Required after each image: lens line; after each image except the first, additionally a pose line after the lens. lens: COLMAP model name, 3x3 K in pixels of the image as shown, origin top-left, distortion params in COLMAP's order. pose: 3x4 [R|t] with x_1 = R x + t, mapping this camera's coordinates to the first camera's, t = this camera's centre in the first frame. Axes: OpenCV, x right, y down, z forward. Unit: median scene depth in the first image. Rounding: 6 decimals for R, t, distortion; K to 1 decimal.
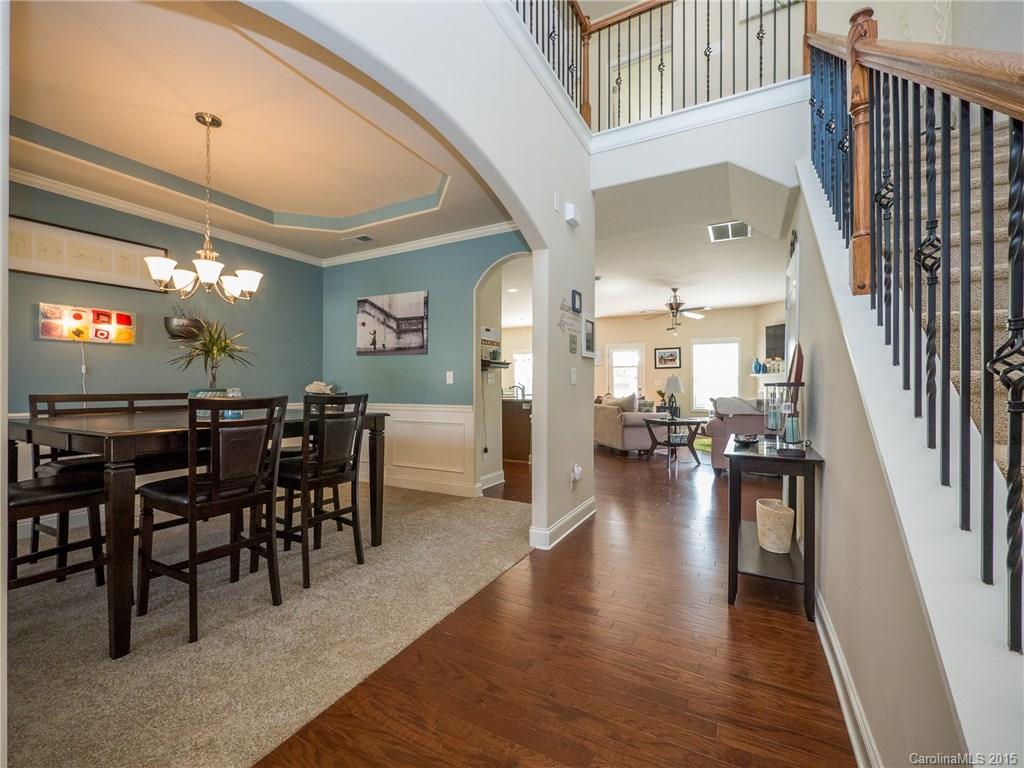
lens RADIAL K [[440.7, 0, 515.2], [0, 440.7, 389.2], [0, 0, 1]] dist [0.001058, 0.001824]
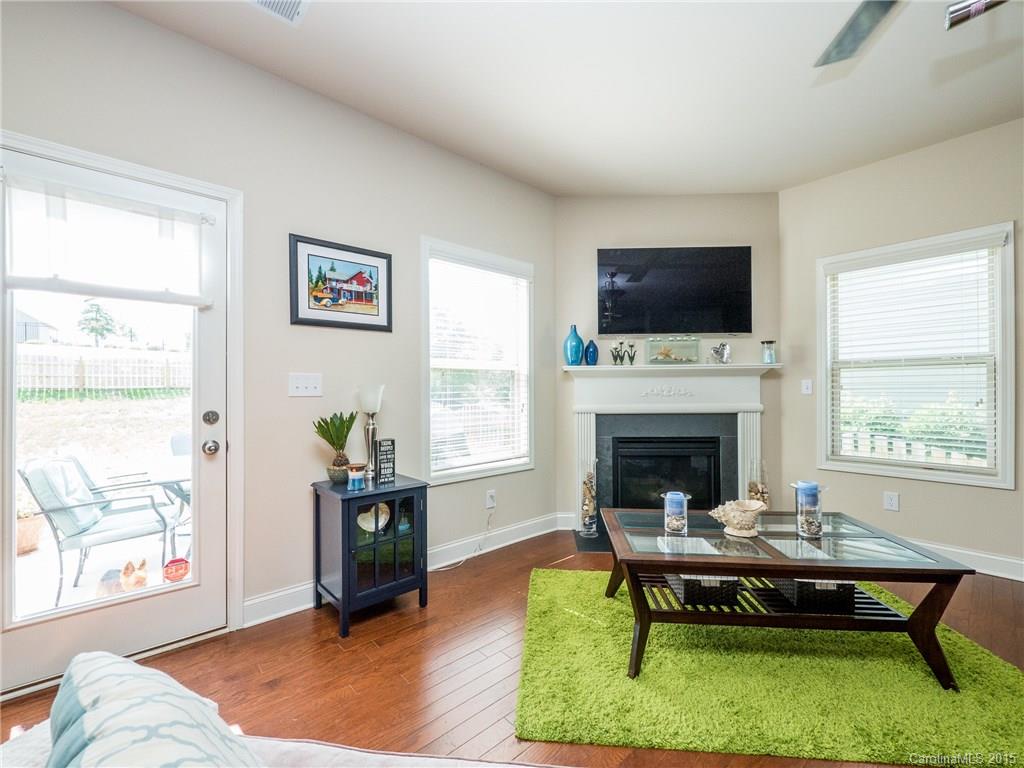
lens RADIAL K [[440.7, 0, 501.6], [0, 440.7, 388.9], [0, 0, 1]] dist [0.001058, 0.001824]
pose [[0.326562, 0.005127, 0.945162, 0.261628], [0.007763, 0.999937, -0.008107, -0.019045], [-0.945144, 0.009985, 0.326501, 1.562018]]
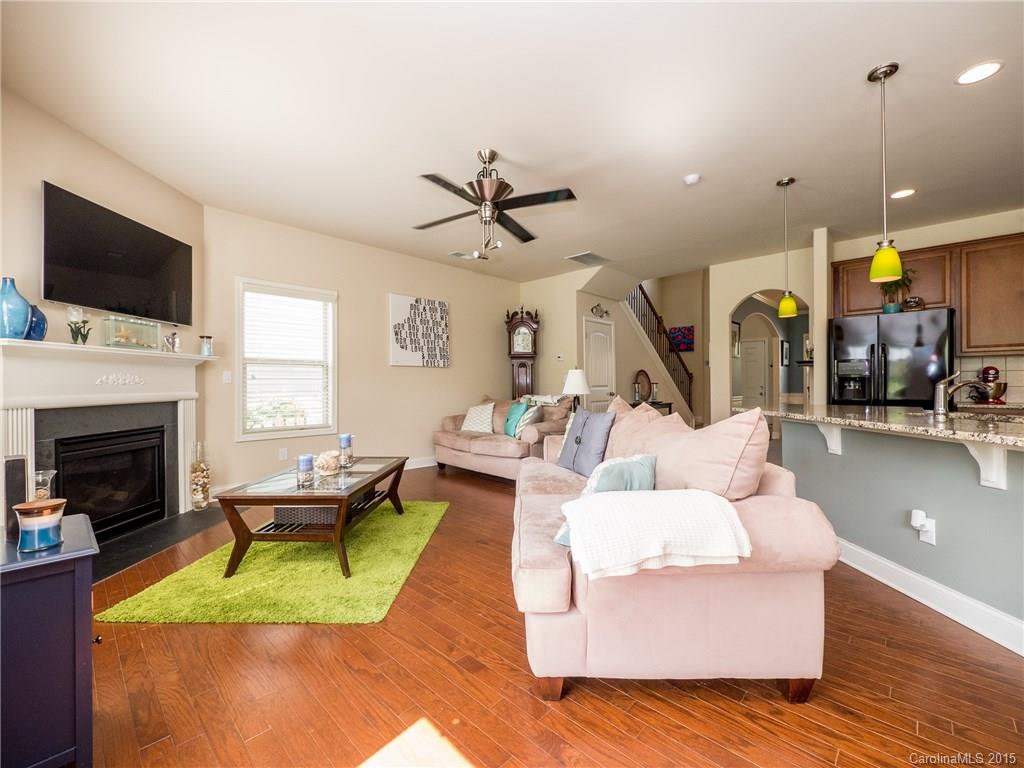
lens RADIAL K [[440.7, 0, 516.9], [0, 440.7, 384.0], [0, 0, 1]] dist [0.001058, 0.001824]
pose [[-0.967878, -0.000976, 0.251419, 0.315456], [-0.000150, 0.999995, 0.003305, -0.014497], [-0.251421, 0.003161, -0.967873, 1.977644]]
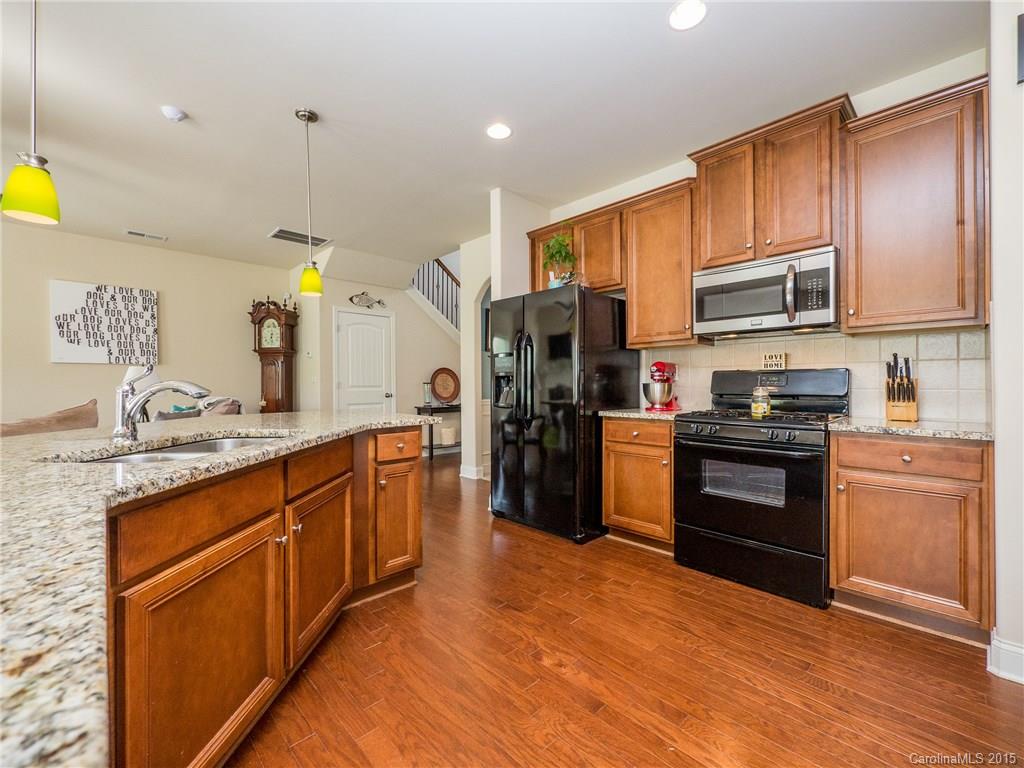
lens RADIAL K [[440.7, 0, 514.2], [0, 440.7, 383.2], [0, 0, 1]] dist [0.001058, 0.001824]
pose [[-0.954278, -0.001255, 0.298918, -0.313241], [-0.000131, 0.999993, 0.003781, -0.016433], [-0.298920, 0.003569, -0.954271, 1.619240]]
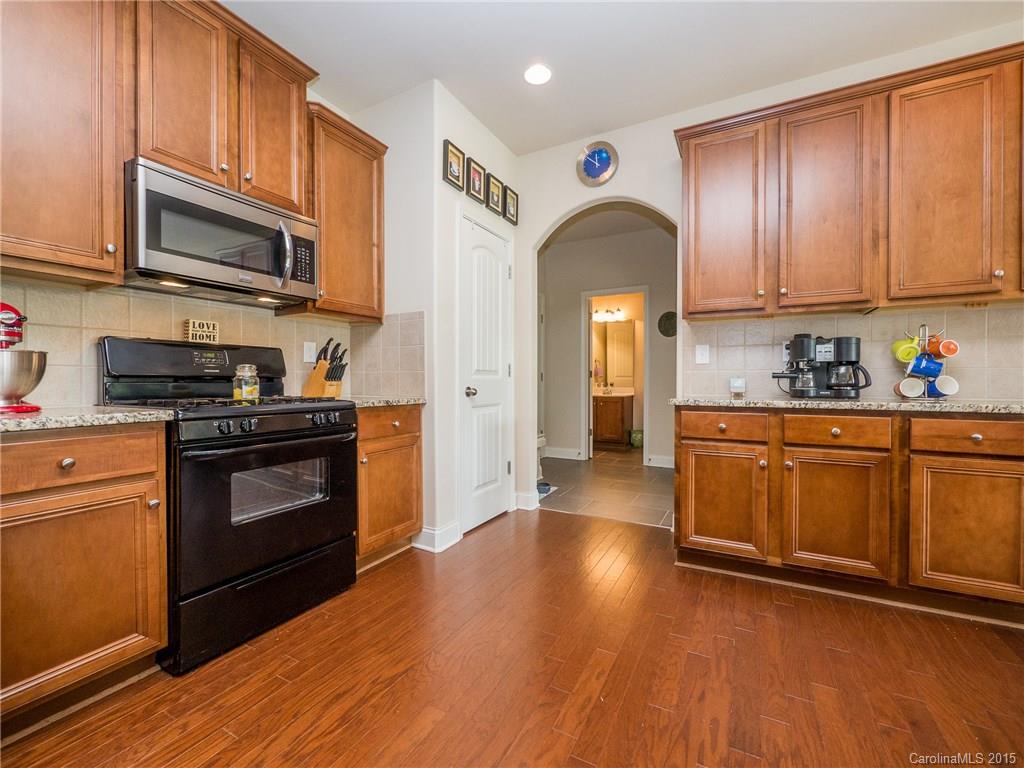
lens RADIAL K [[440.7, 0, 510.5], [0, 440.7, 382.7], [0, 0, 1]] dist [0.001058, 0.001824]
pose [[0.003828, 0.000624, -0.999992, -0.051880], [-0.003296, 0.999994, 0.000612, 0.004299], [0.999987, 0.003293, 0.003830, 1.285525]]
